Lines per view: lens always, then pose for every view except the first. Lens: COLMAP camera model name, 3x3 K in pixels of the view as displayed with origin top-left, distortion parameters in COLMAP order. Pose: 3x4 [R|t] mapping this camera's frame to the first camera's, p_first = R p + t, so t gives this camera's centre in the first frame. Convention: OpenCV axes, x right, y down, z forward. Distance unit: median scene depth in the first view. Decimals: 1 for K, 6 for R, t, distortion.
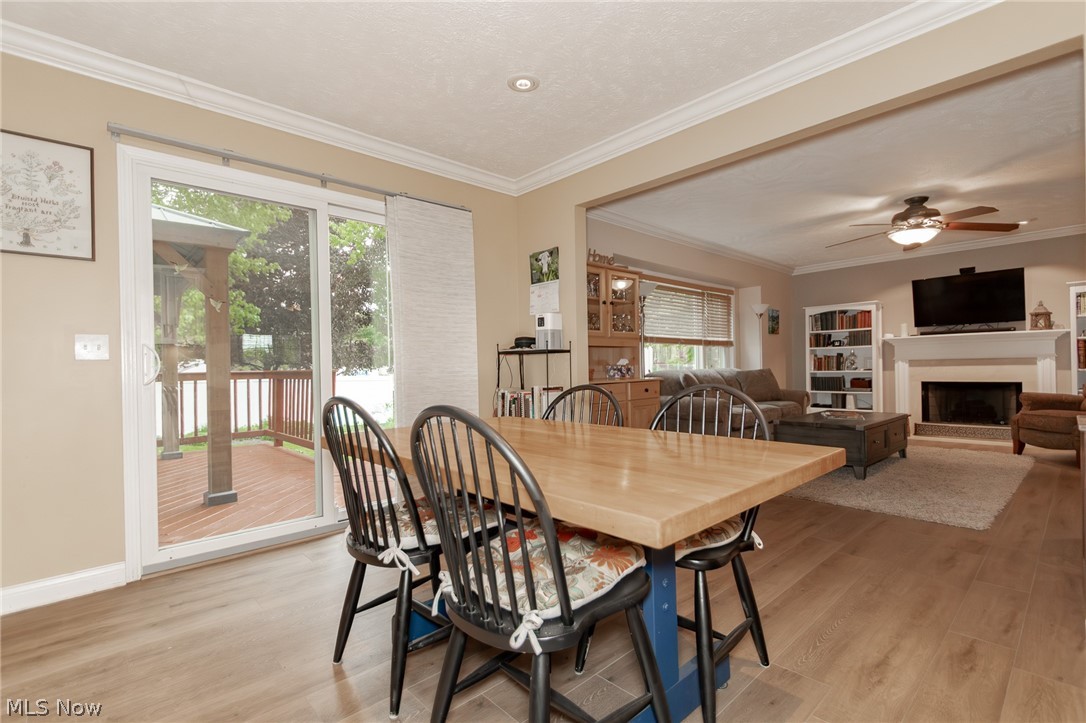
lens RADIAL K [[502.3, 0, 542.4], [0, 502.3, 366.7], [0, 0, 1]] dist [0.000719, -0.001410]
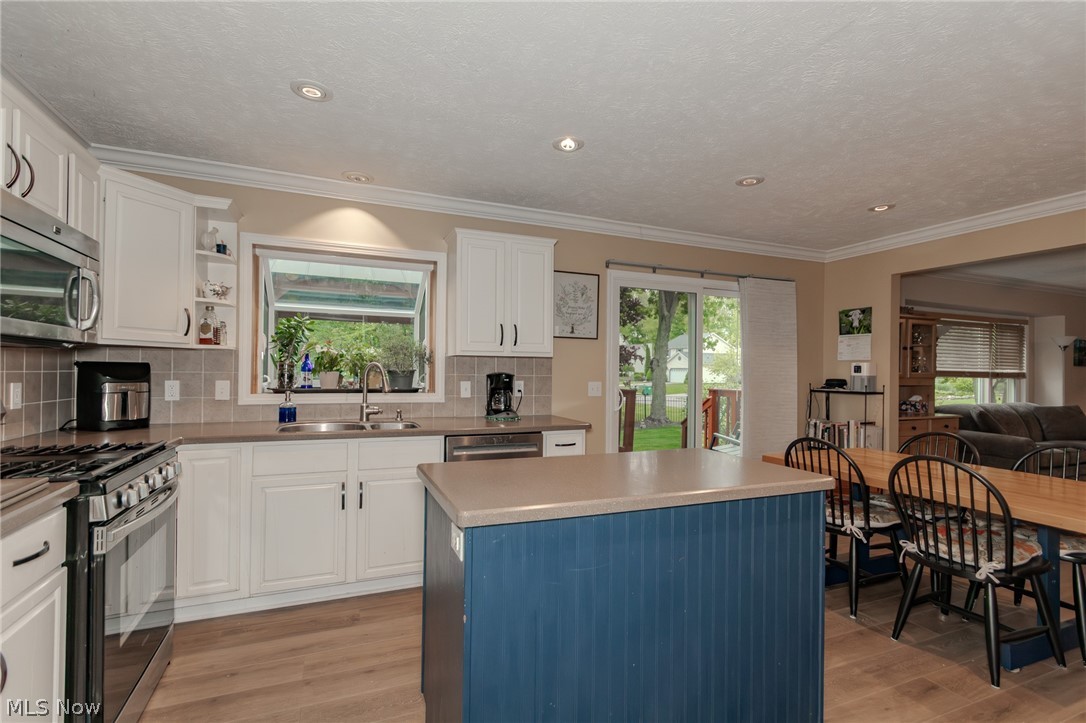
lens RADIAL K [[502.3, 0, 542.4], [0, 502.3, 366.7], [0, 0, 1]] dist [0.000719, -0.001410]
pose [[0.935687, 0.028163, -0.351704, -0.182811], [-0.030184, 0.999544, -0.000263, -0.044015], [0.351537, 0.010862, 0.936111, -0.274291]]
